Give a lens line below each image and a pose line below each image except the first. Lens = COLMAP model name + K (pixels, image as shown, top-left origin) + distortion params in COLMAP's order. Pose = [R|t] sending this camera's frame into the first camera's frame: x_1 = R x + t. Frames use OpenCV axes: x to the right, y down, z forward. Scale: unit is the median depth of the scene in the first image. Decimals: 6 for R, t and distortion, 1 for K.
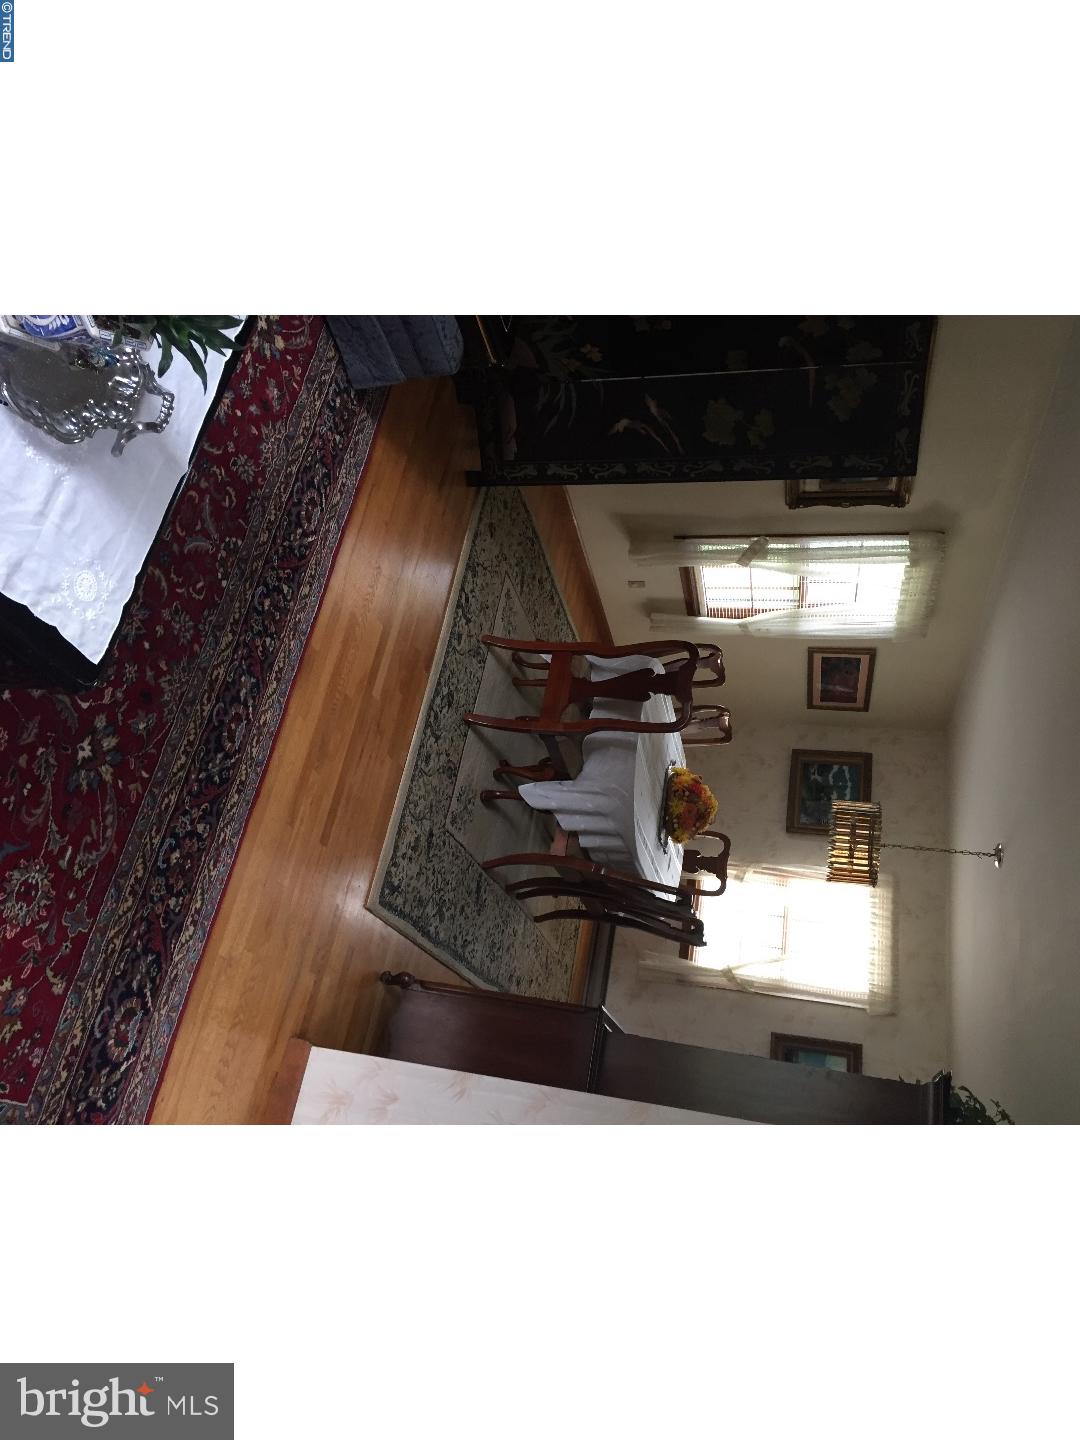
lens RADIAL K [[927.1, 0, 533.0], [0, 927.1, 723.9], [0, 0, 1]] dist [0.056962, -0.066623]
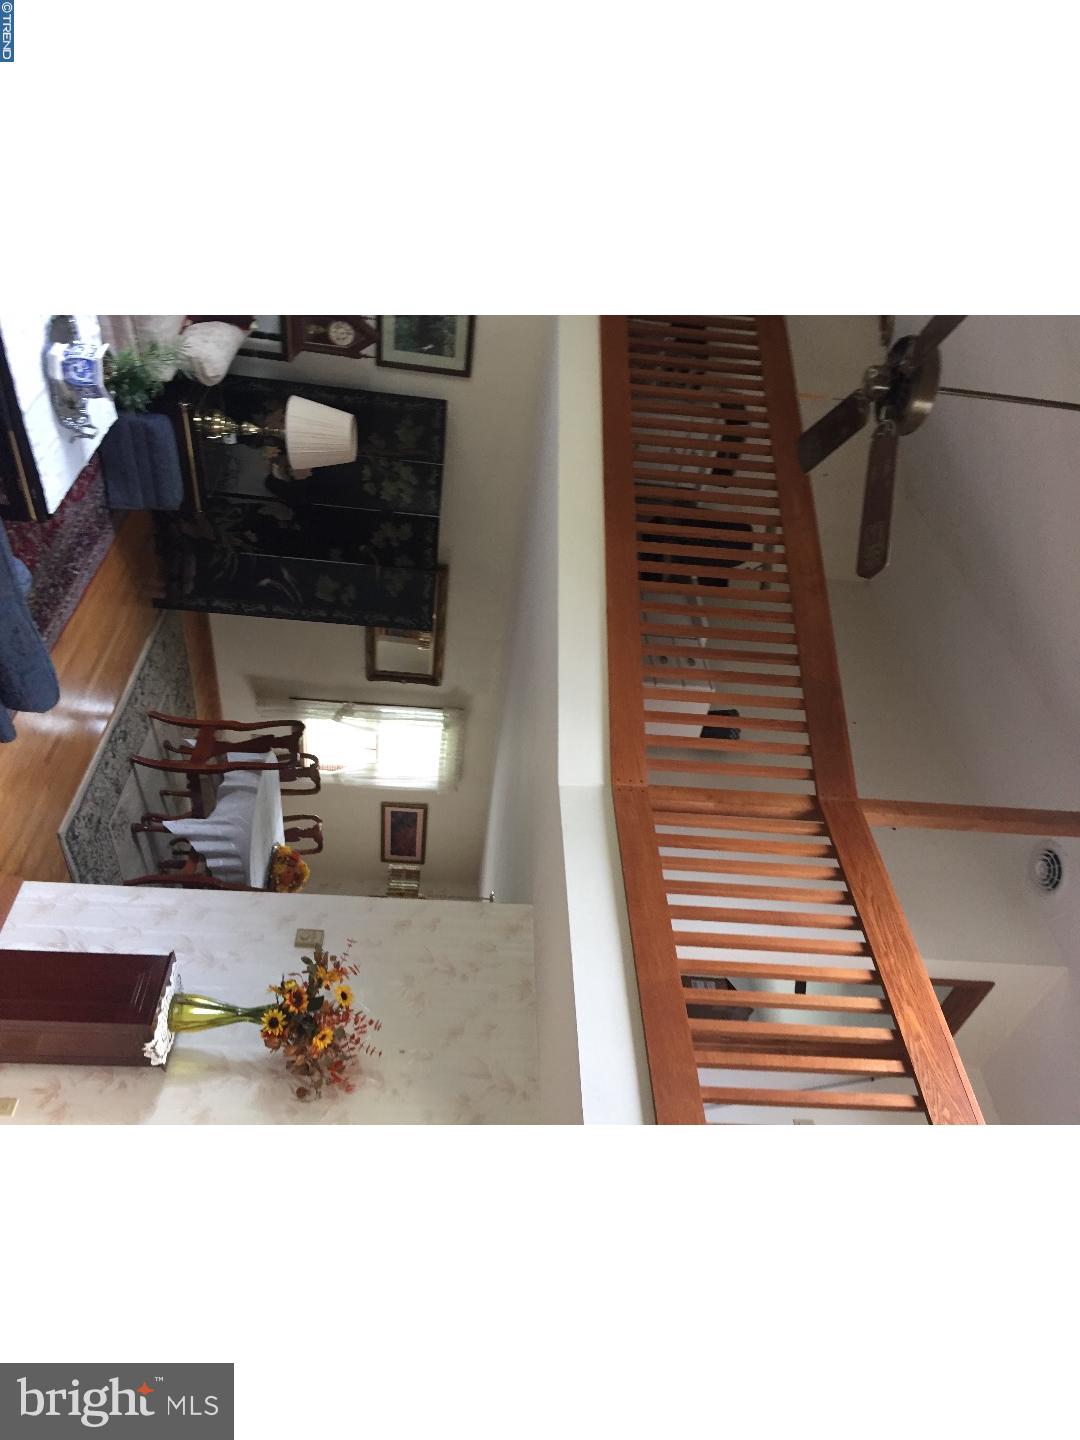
lens RADIAL K [[927.1, 0, 538.1], [0, 927.1, 732.6], [0, 0, 1]] dist [0.056962, -0.066623]
pose [[0.910796, 0.118974, 0.395344, -0.065840], [0.024343, 0.940437, -0.339094, 0.386765], [-0.412139, 0.318470, 0.853650, -0.401368]]
